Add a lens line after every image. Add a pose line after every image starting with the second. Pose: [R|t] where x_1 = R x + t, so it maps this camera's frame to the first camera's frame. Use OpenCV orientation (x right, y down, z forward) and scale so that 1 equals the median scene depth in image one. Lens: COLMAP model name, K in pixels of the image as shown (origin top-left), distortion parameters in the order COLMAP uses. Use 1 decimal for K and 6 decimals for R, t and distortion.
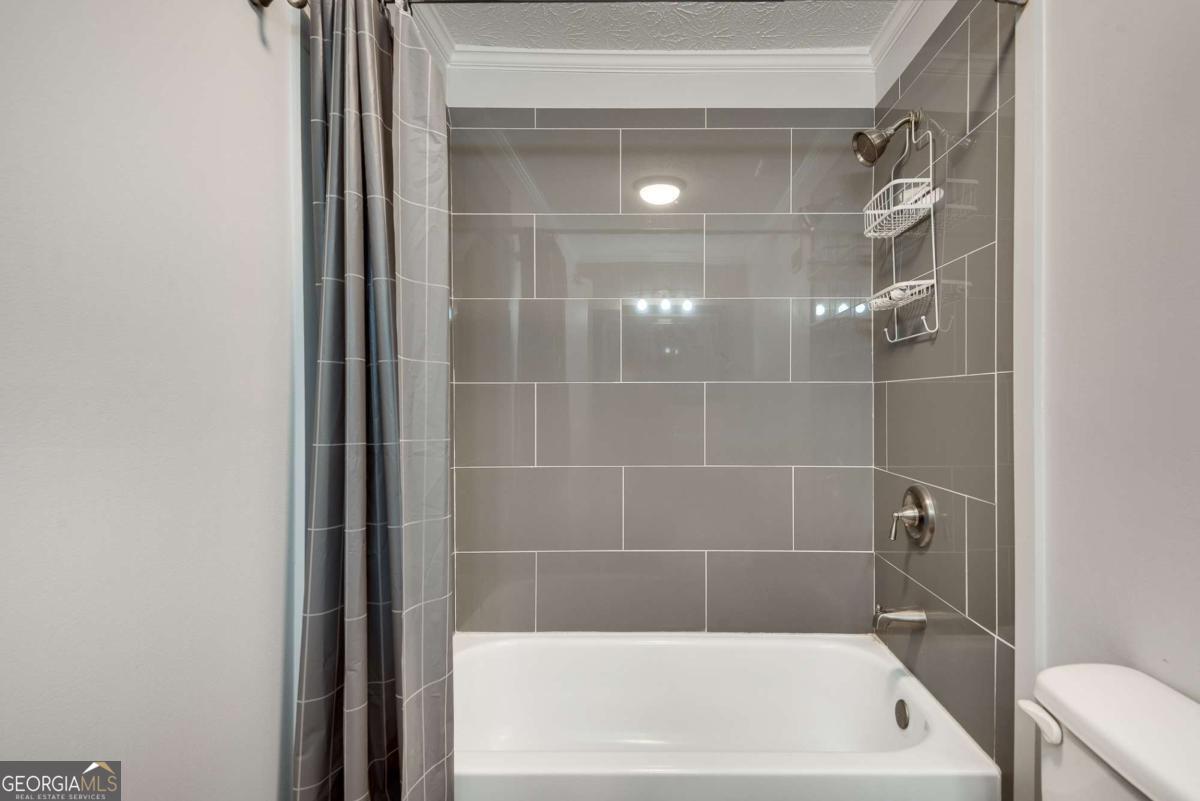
lens RADIAL K [[559.9, 0, 601.3], [0, 559.9, 397.1], [0, 0, 1]] dist [0.028252, -0.022315]
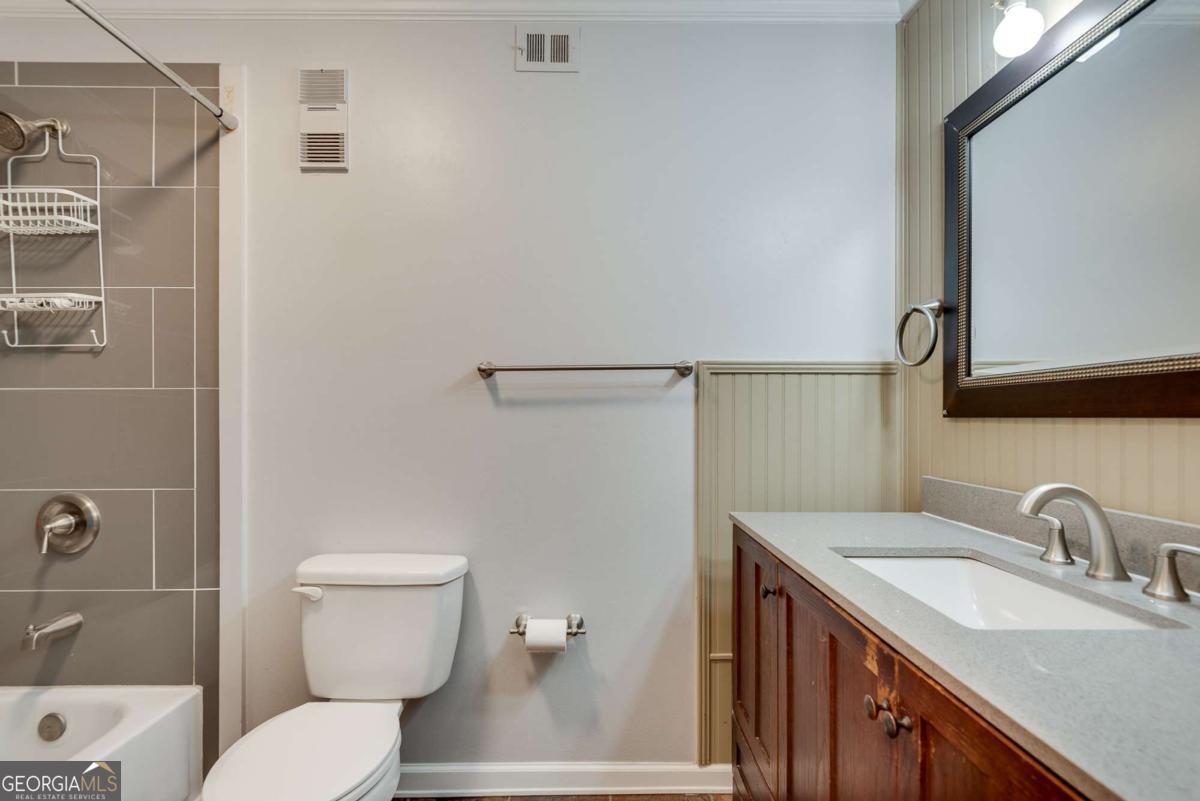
lens RADIAL K [[545.6, 0, 598.1], [0, 545.6, 401.7], [0, 0, 1]] dist [0.041299, -0.021722]
pose [[-0.006474, 0.019566, 0.999788, -0.471648], [-0.003678, 0.999801, -0.019590, 0.008034], [-0.999972, -0.003804, -0.006401, 0.057552]]
